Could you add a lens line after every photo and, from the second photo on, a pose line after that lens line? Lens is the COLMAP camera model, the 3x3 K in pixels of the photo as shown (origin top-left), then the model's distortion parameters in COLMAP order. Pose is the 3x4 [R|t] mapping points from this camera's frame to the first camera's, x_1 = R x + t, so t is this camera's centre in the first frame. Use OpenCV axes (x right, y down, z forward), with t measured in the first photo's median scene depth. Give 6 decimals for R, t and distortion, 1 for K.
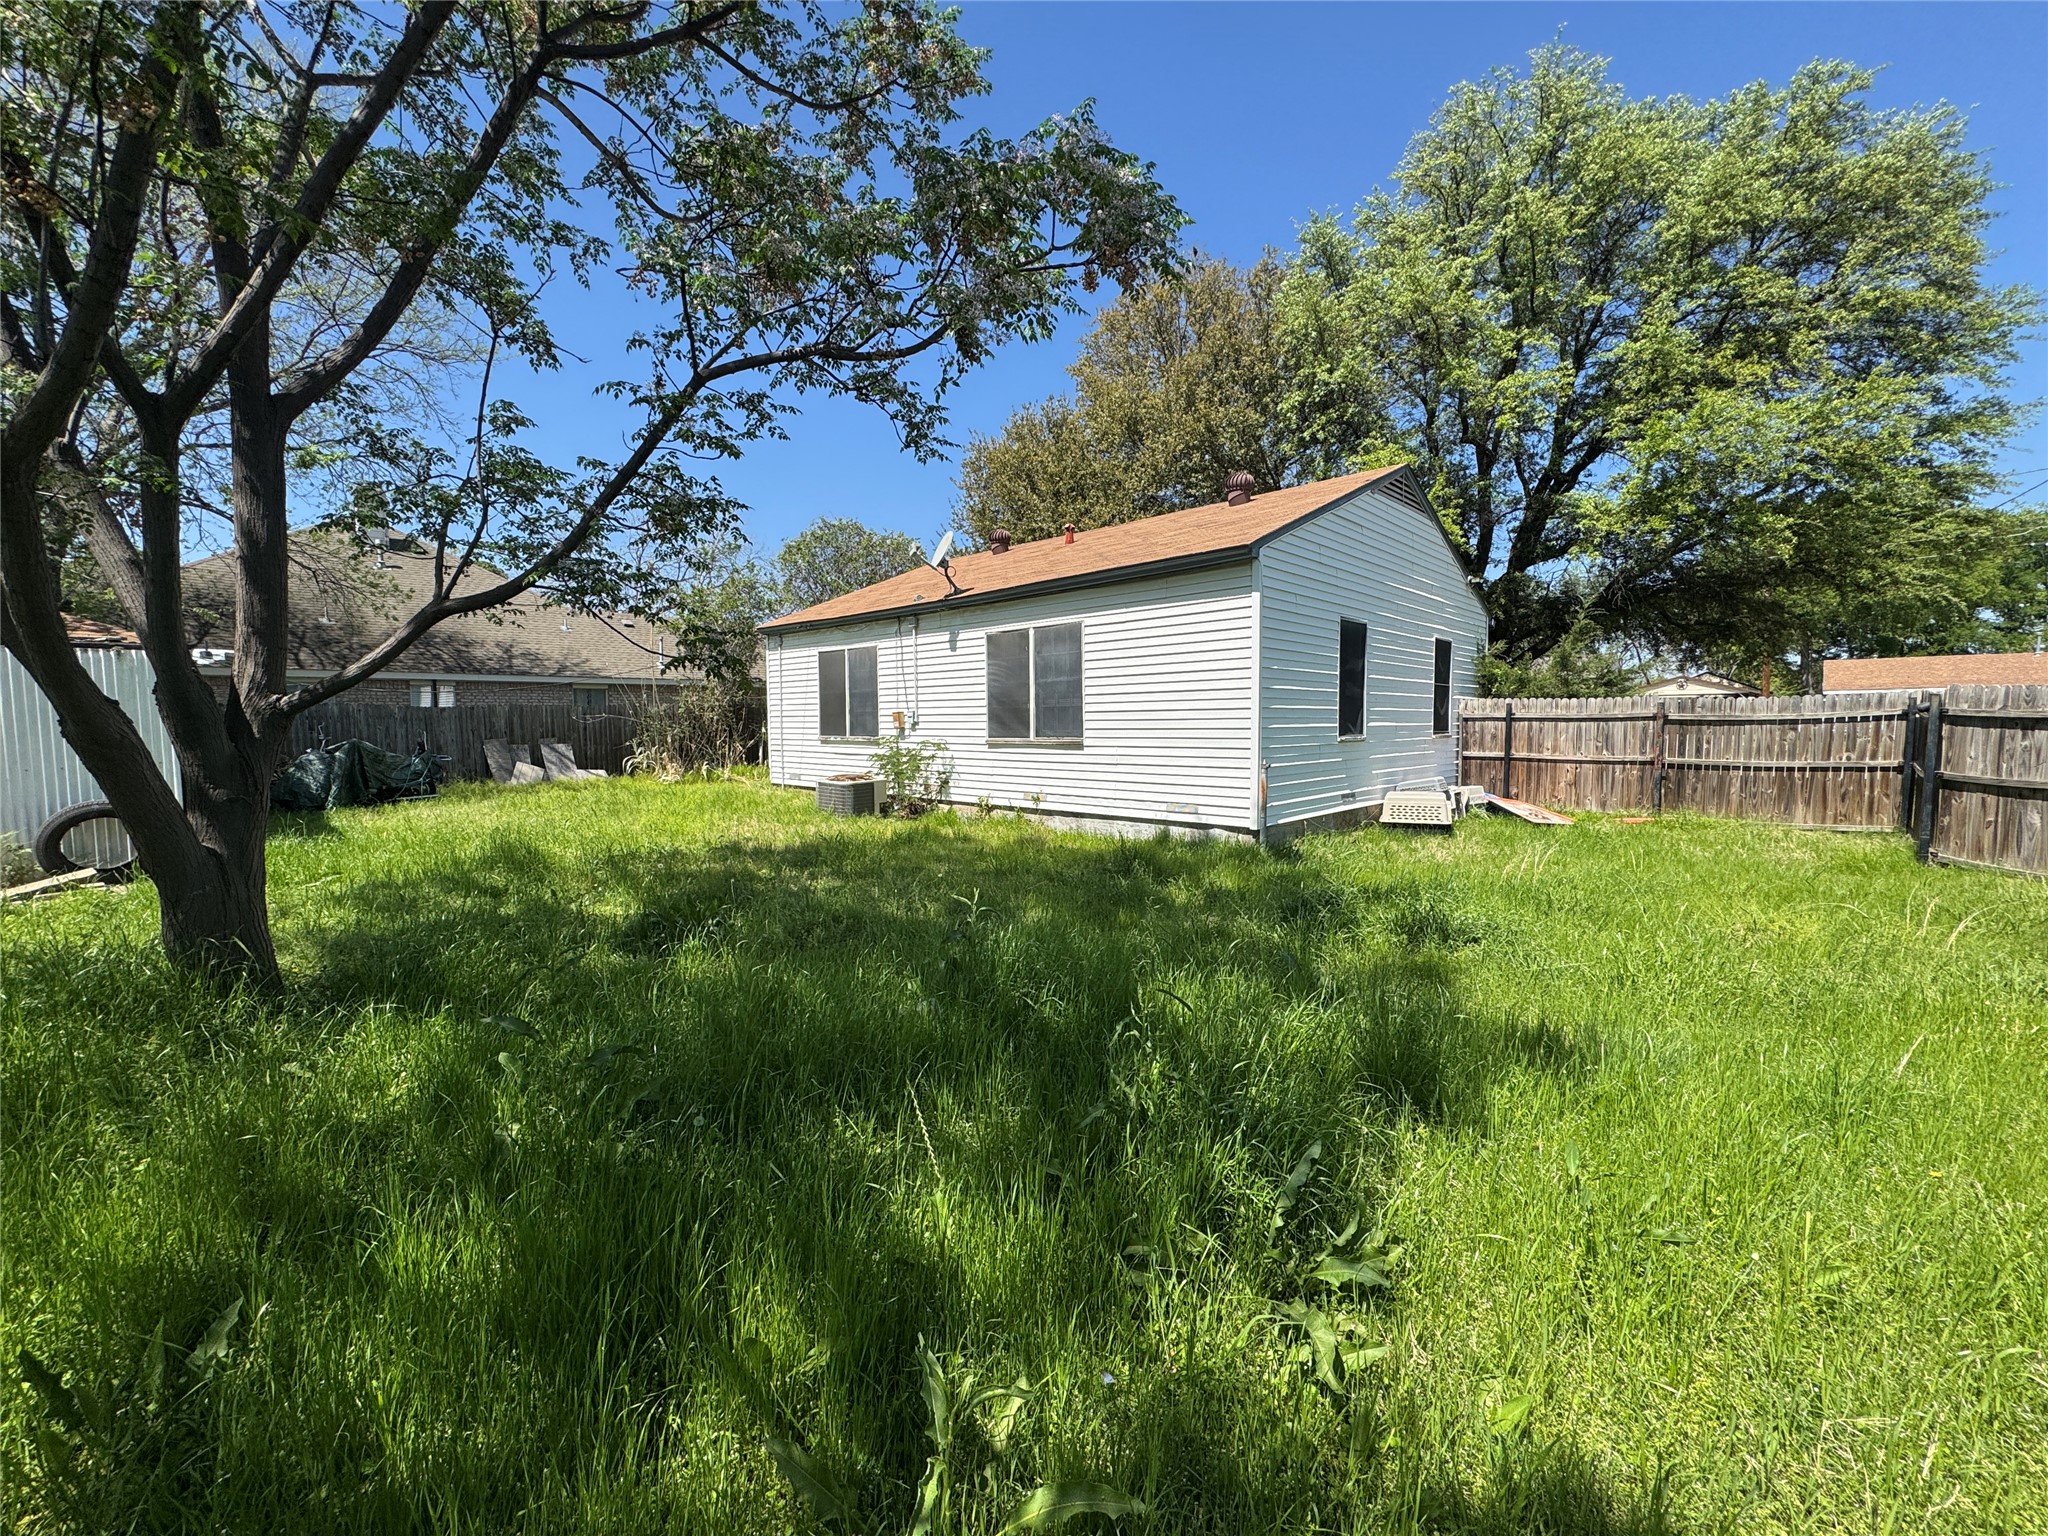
lens RADIAL K [[816.9, 0, 1024.0], [0, 816.9, 768.0], [0, 0, 1]] dist [0.000031, 0.000002]
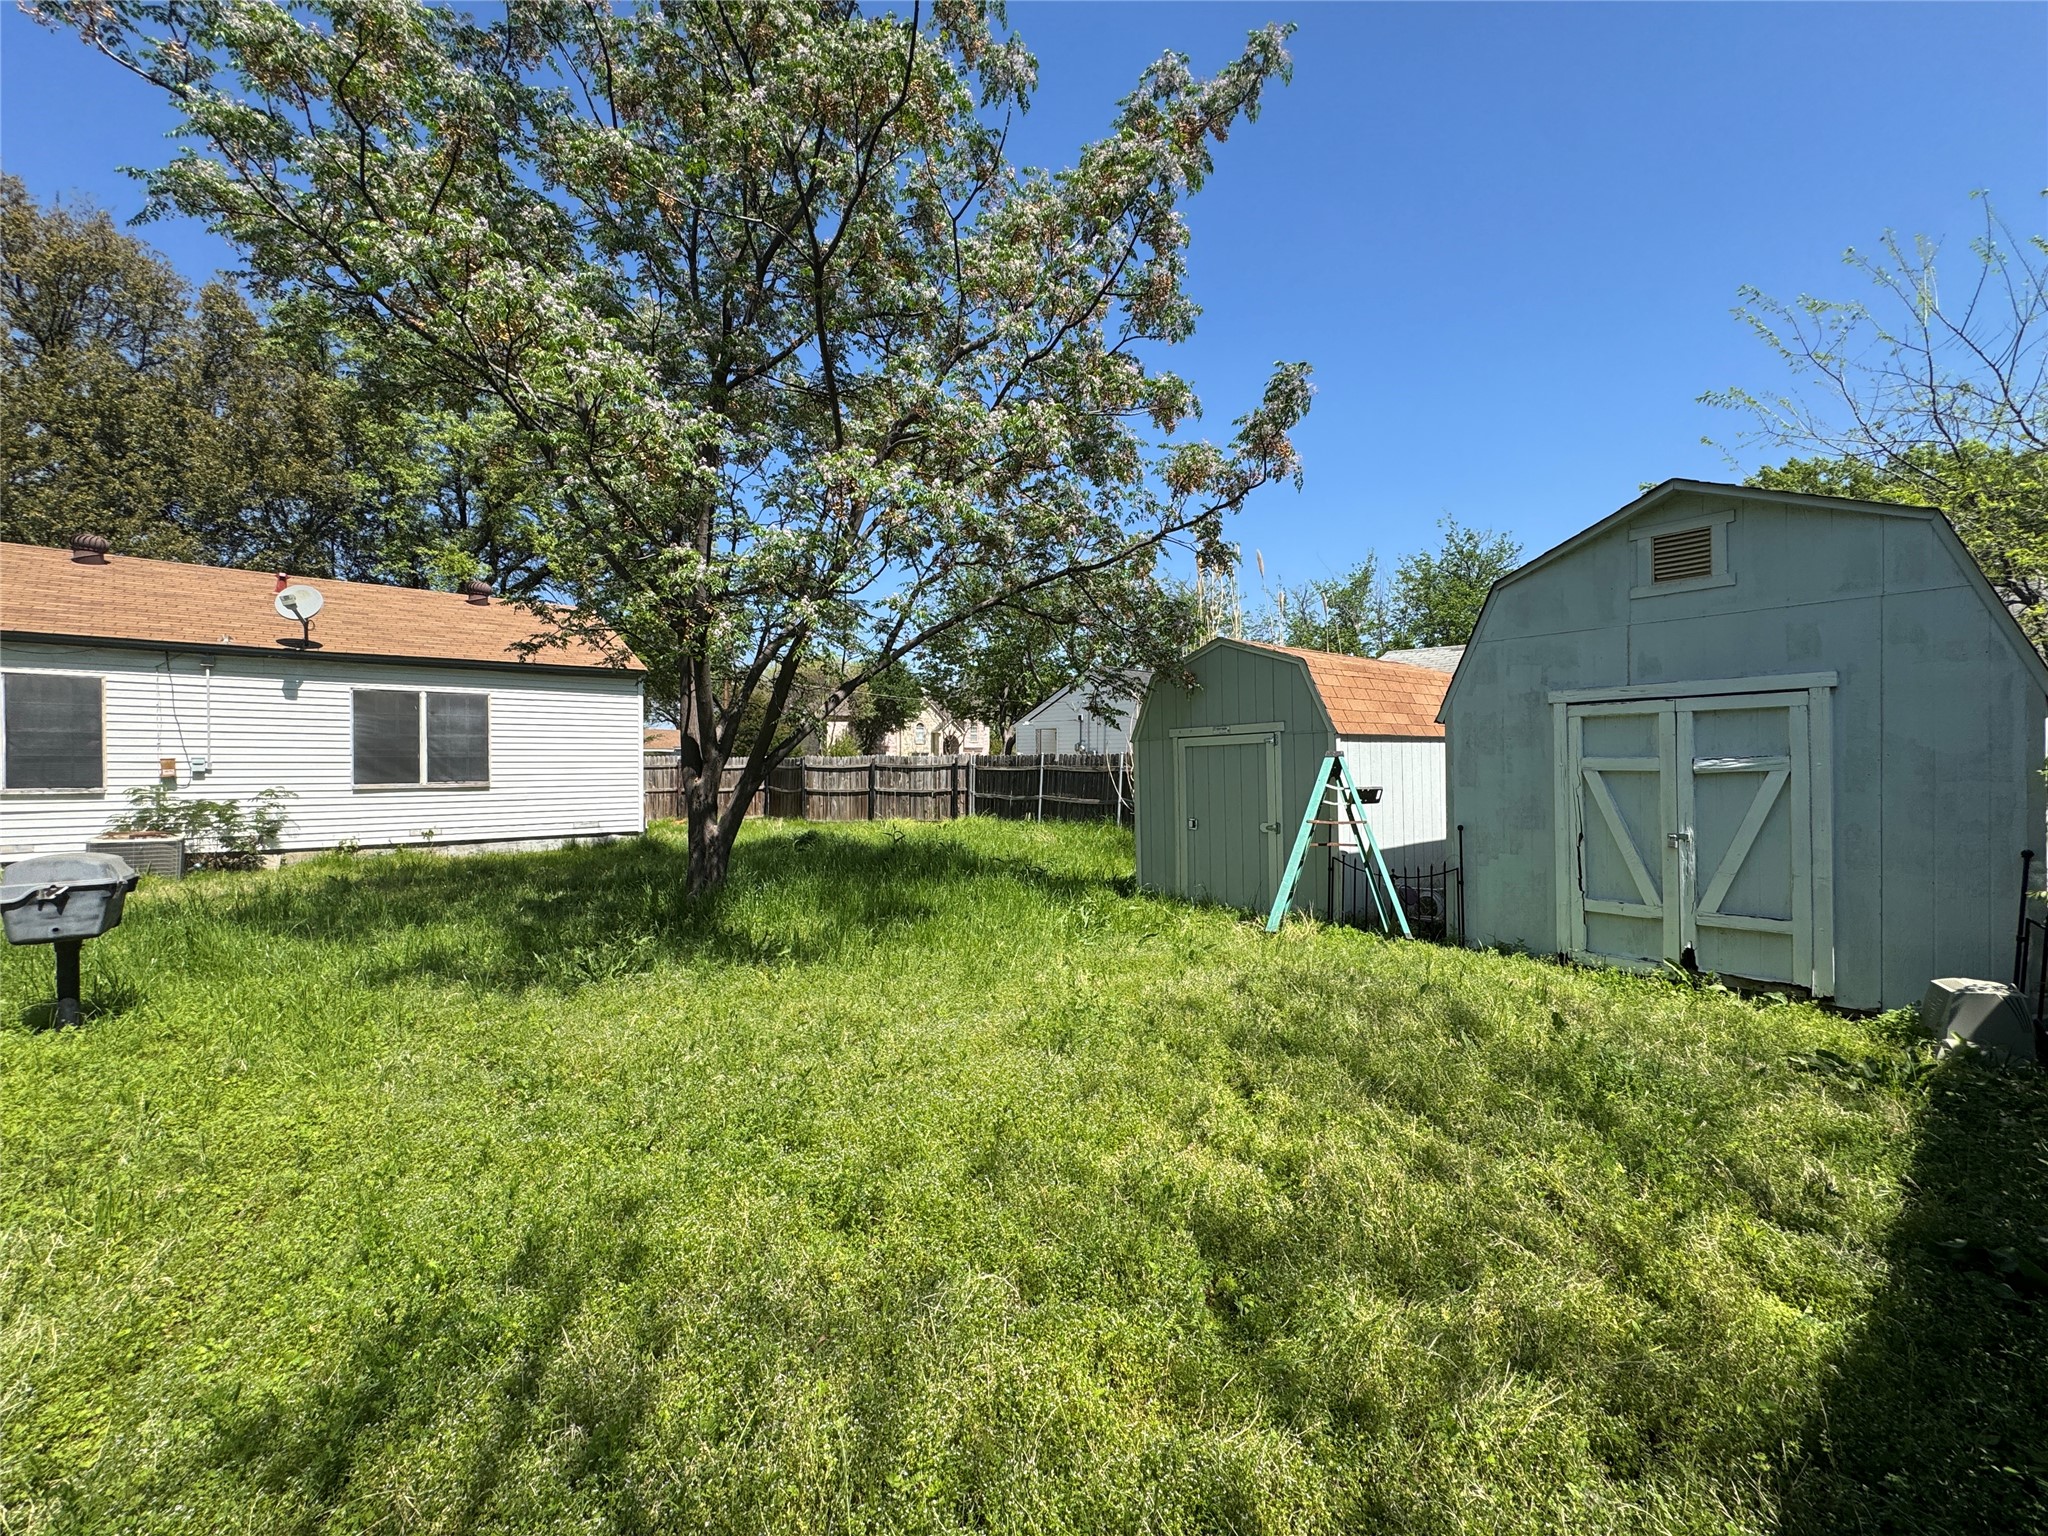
lens RADIAL K [[816.9, 0, 1024.0], [0, 816.9, 768.0], [0, 0, 1]] dist [0.000031, 0.000002]
pose [[0.108864, 0.003402, 0.994051, -1.081581], [0.058760, 0.998224, -0.009852, 0.004572], [-0.992318, 0.059483, 0.108470, -0.000940]]
